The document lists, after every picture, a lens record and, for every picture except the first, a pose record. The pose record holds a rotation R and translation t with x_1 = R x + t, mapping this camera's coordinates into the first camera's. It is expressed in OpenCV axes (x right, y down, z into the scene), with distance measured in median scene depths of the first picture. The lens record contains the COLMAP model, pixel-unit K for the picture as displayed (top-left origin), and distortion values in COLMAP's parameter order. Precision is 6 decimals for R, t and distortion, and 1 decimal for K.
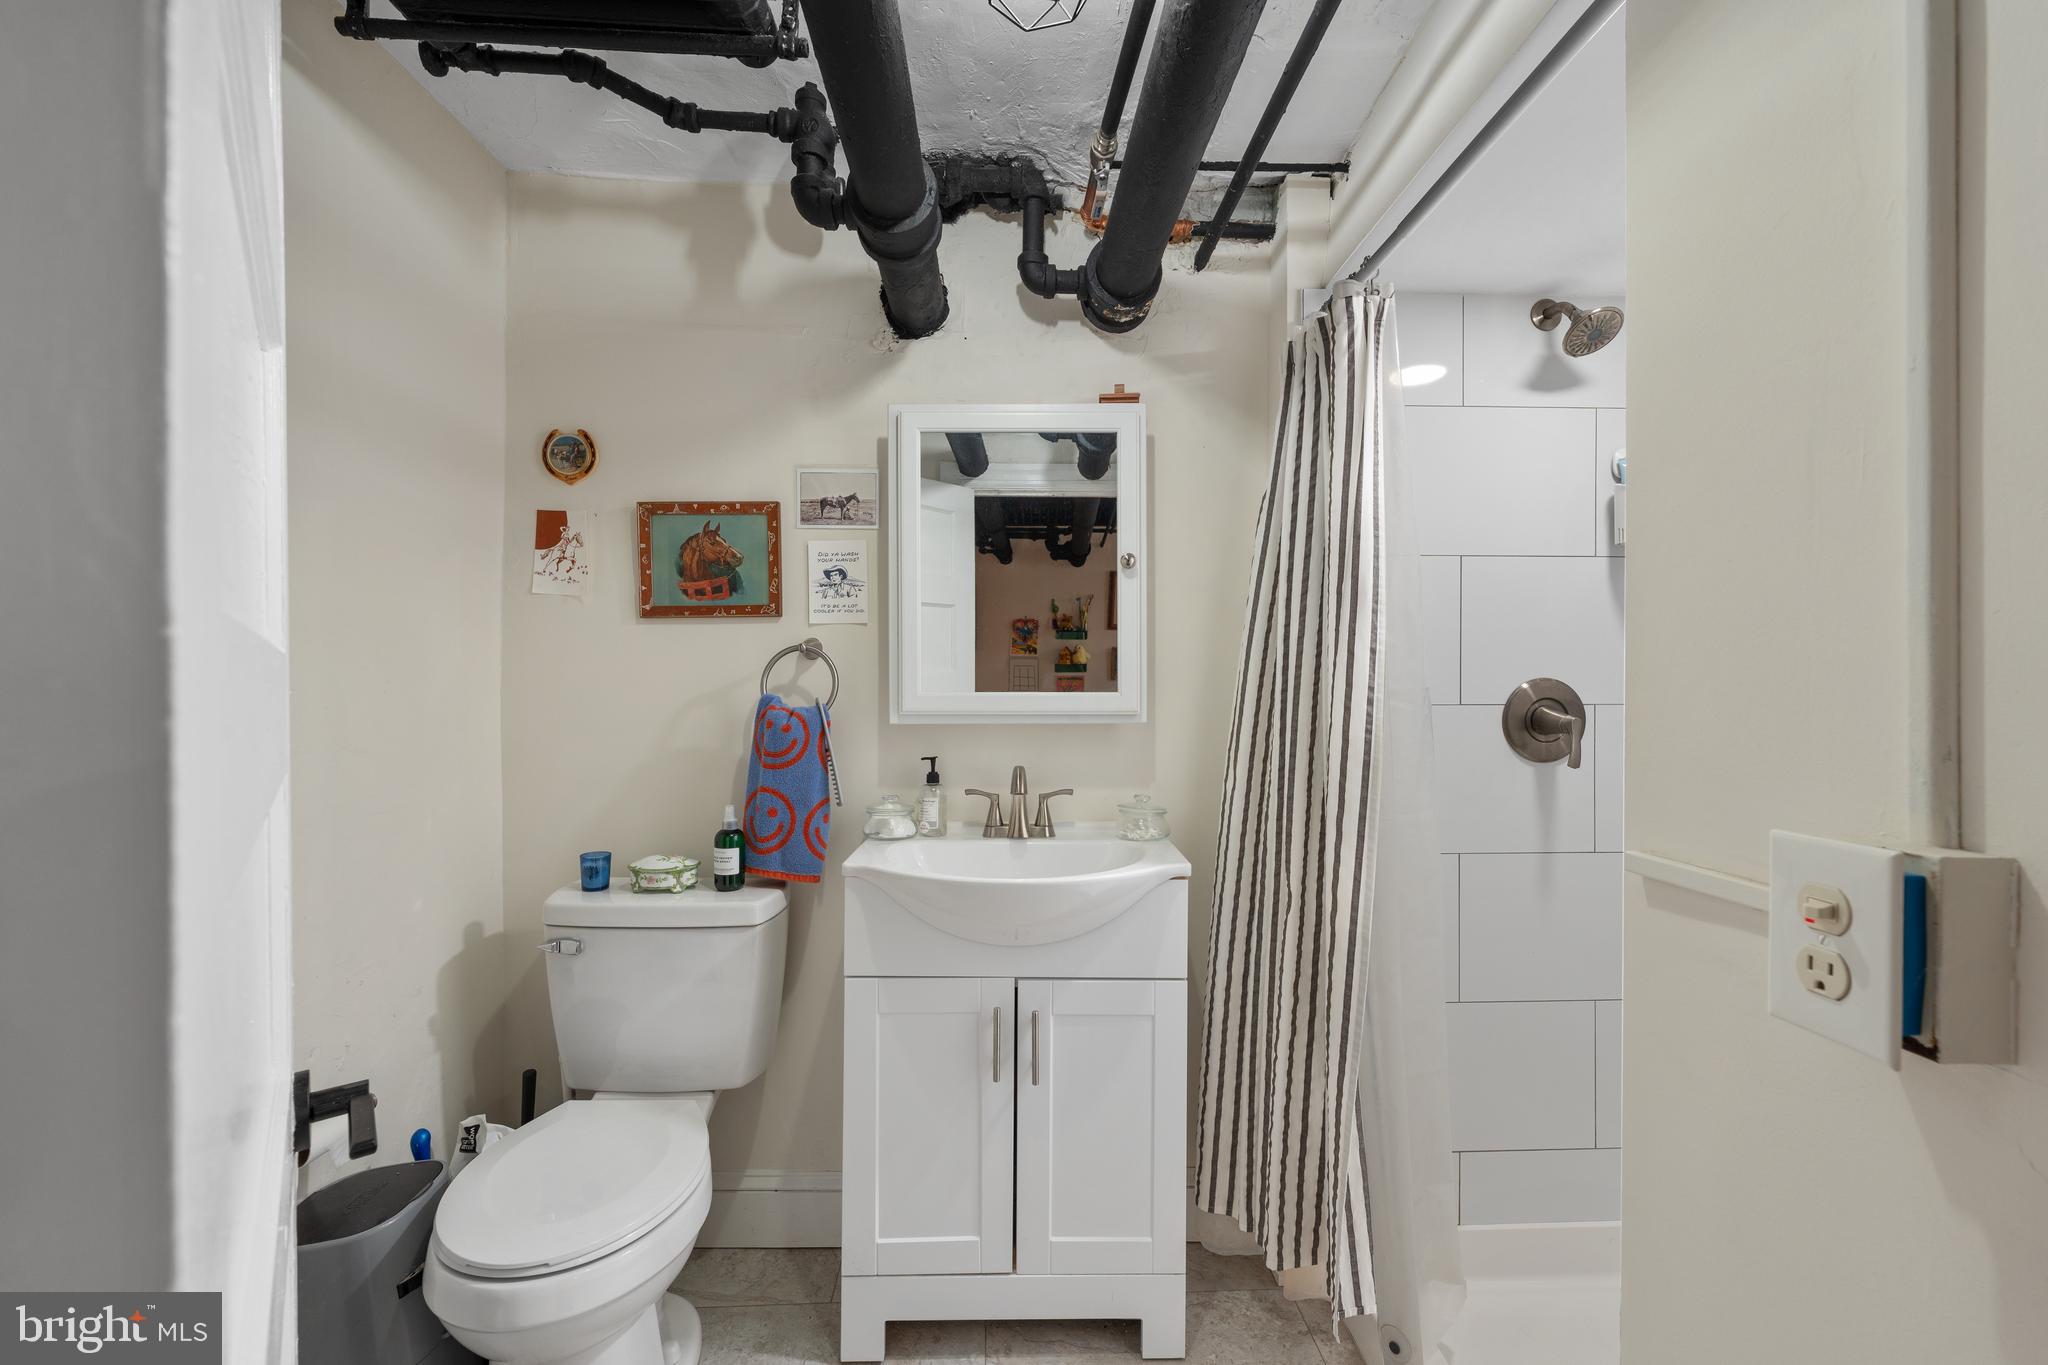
lens RADIAL K [[825.7, 0, 1022.8], [0, 825.7, 677.7], [0, 0, 1]] dist [0.001961, -0.000062]
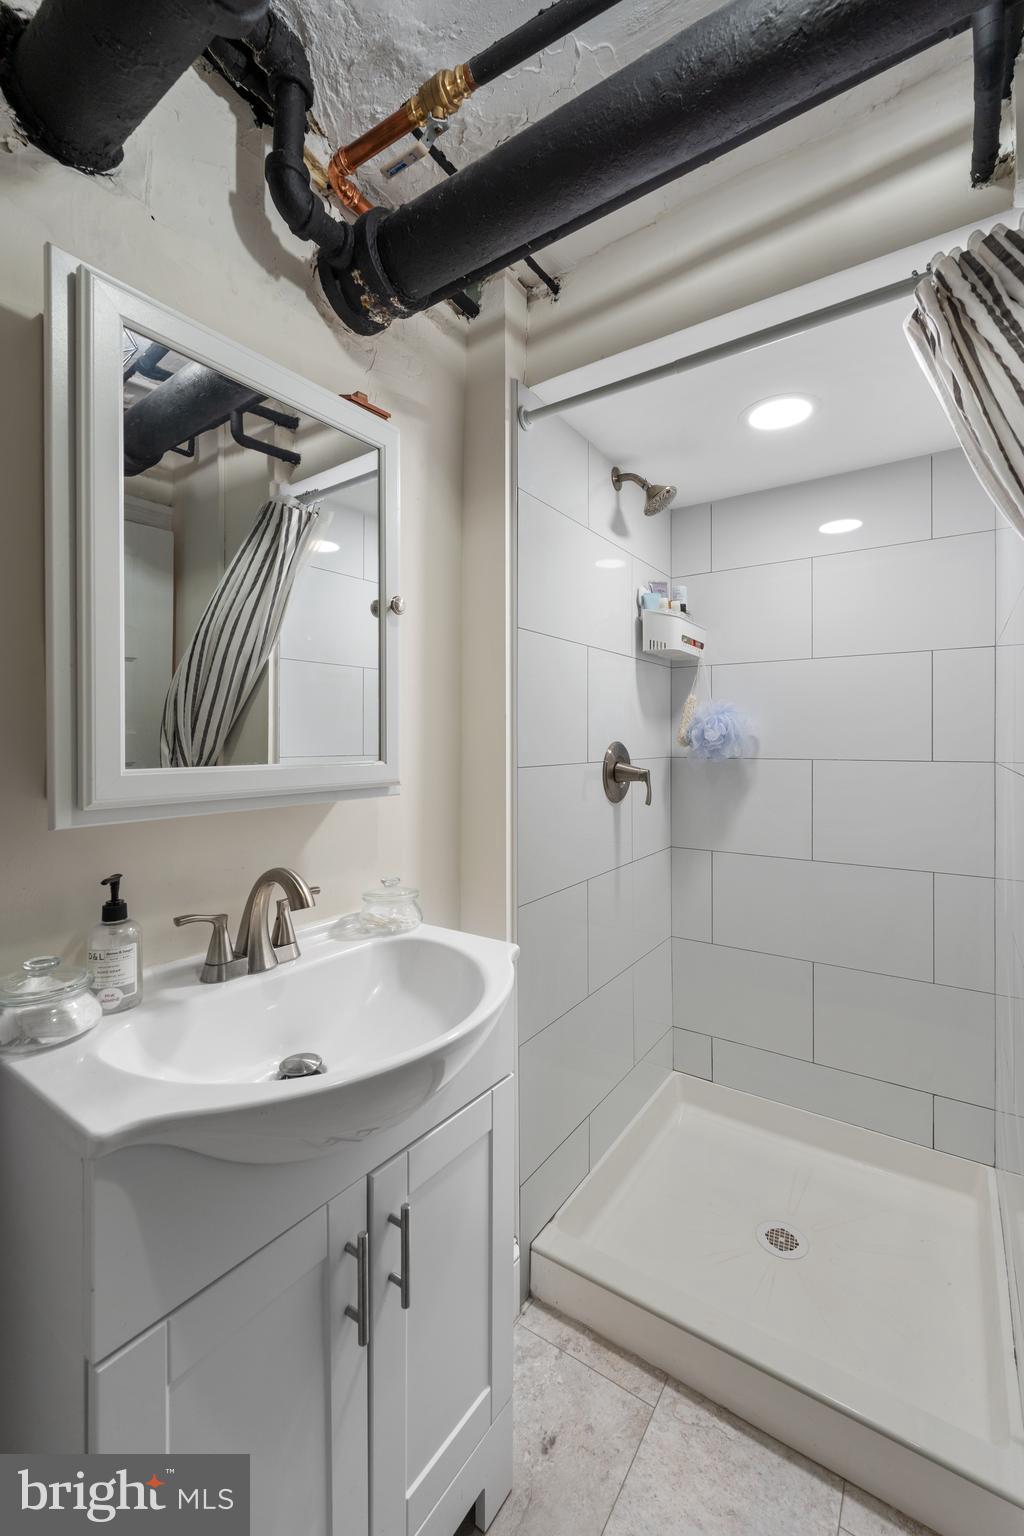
lens RADIAL K [[639.1, 0, 513.1], [0, 639.1, 737.5], [0, 0, 1]] dist [-0.001672, -0.000223]
pose [[0.578094, 0.000554, 0.815970, -0.333326], [0.001316, 0.999998, -0.001611, -0.004921], [-0.815969, 0.002005, 0.578092, 0.516047]]
